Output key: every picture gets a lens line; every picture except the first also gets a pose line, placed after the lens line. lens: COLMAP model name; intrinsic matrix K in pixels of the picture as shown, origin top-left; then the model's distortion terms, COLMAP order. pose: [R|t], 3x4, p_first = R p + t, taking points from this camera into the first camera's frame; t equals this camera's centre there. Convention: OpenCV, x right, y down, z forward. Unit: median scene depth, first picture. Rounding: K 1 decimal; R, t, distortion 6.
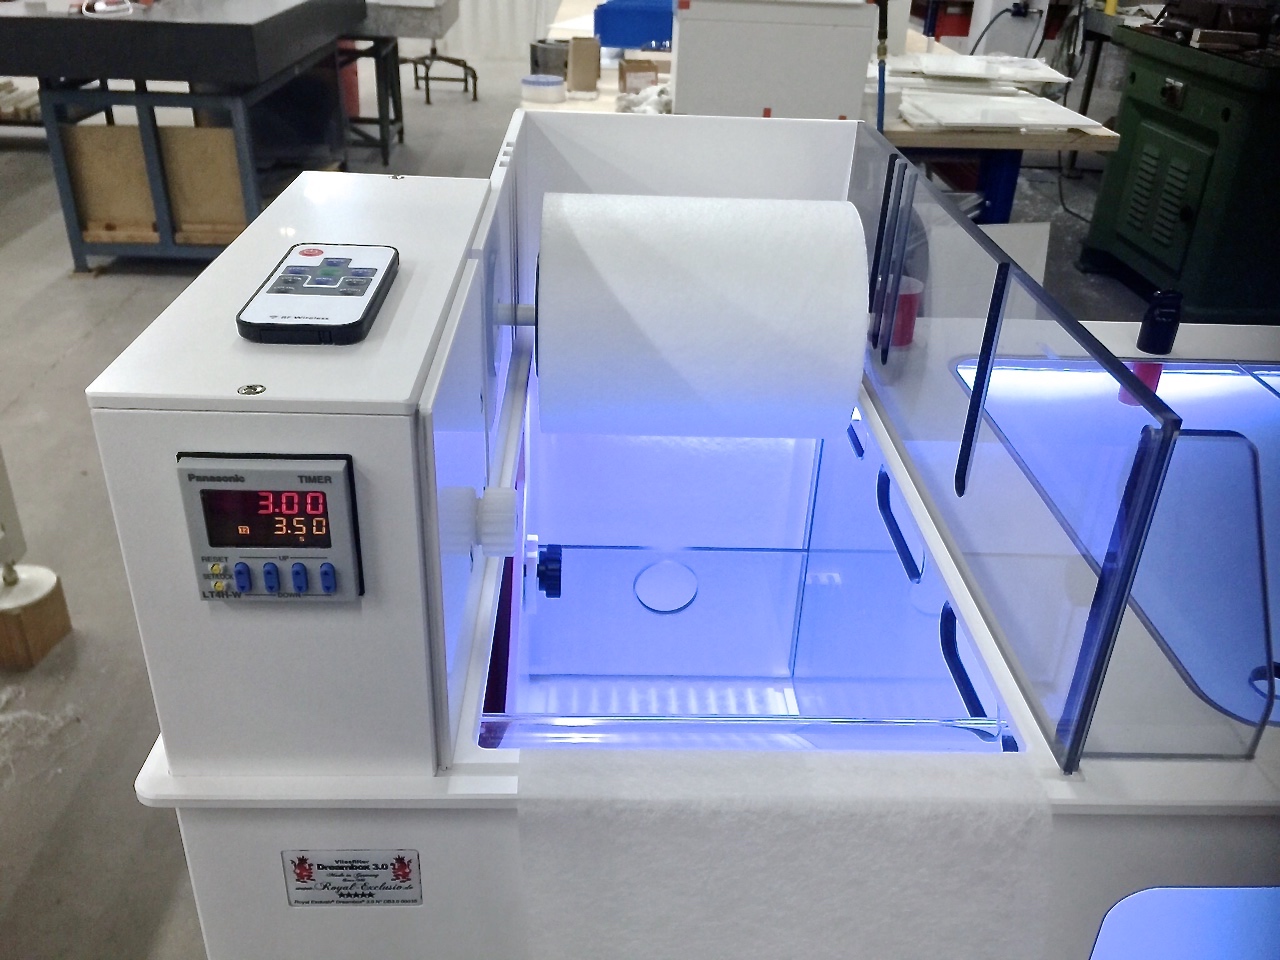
lens RADIAL K [[1106.5, 0, 637.4], [0, 1106.5, 480.8], [0, 0, 1]] dist [0.049761, -0.067638]
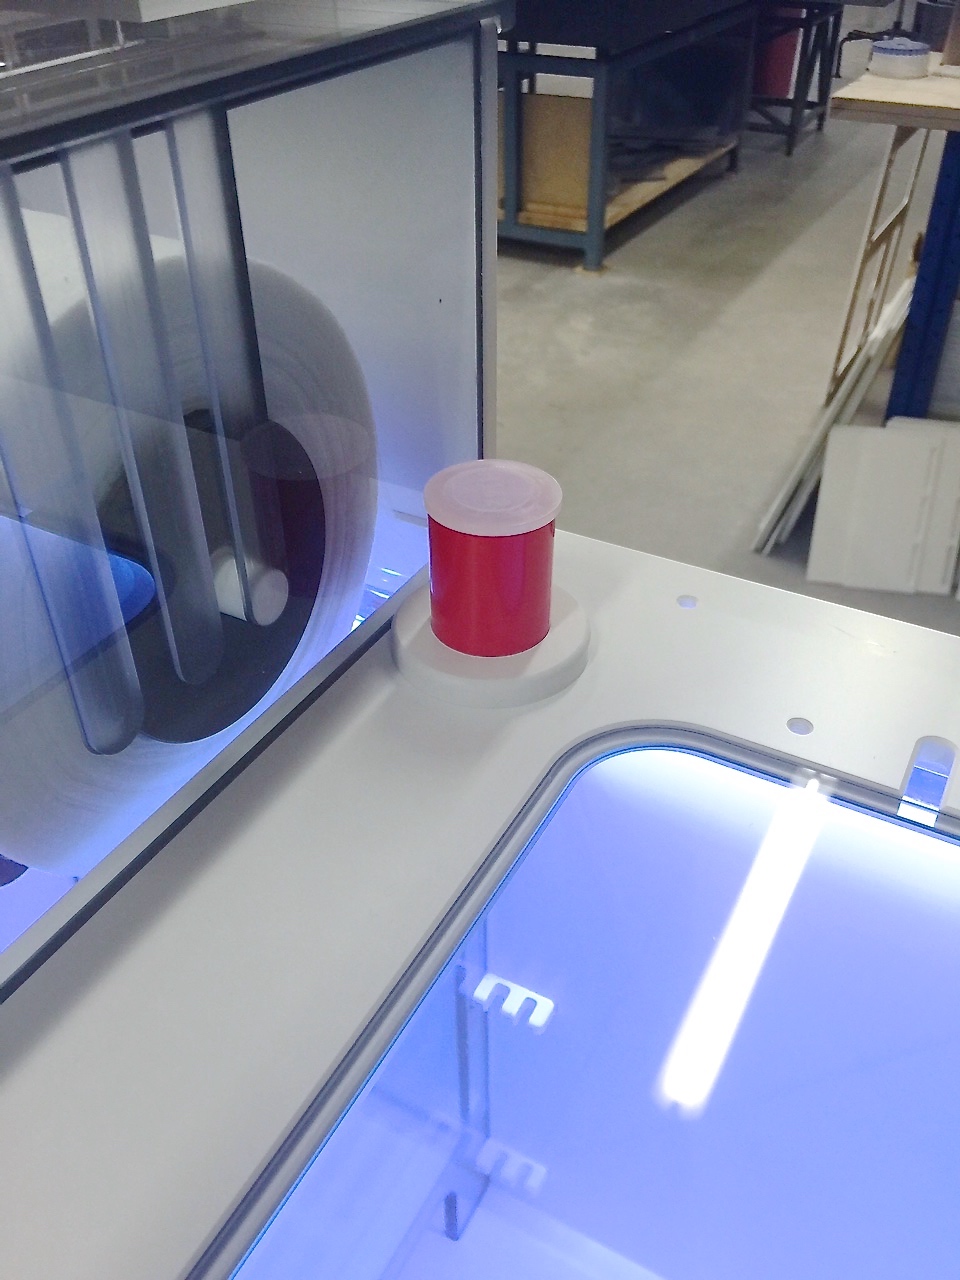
lens RADIAL K [[1106.5, 0, 480.4], [0, 1106.5, 641.5], [0, 0, 1]] dist [0.049761, -0.067638]
pose [[0.857367, 0.271400, -0.437337, 0.060032], [-0.210673, 0.960290, 0.182922, -0.029342], [0.469615, -0.064696, 0.880498, 0.097957]]
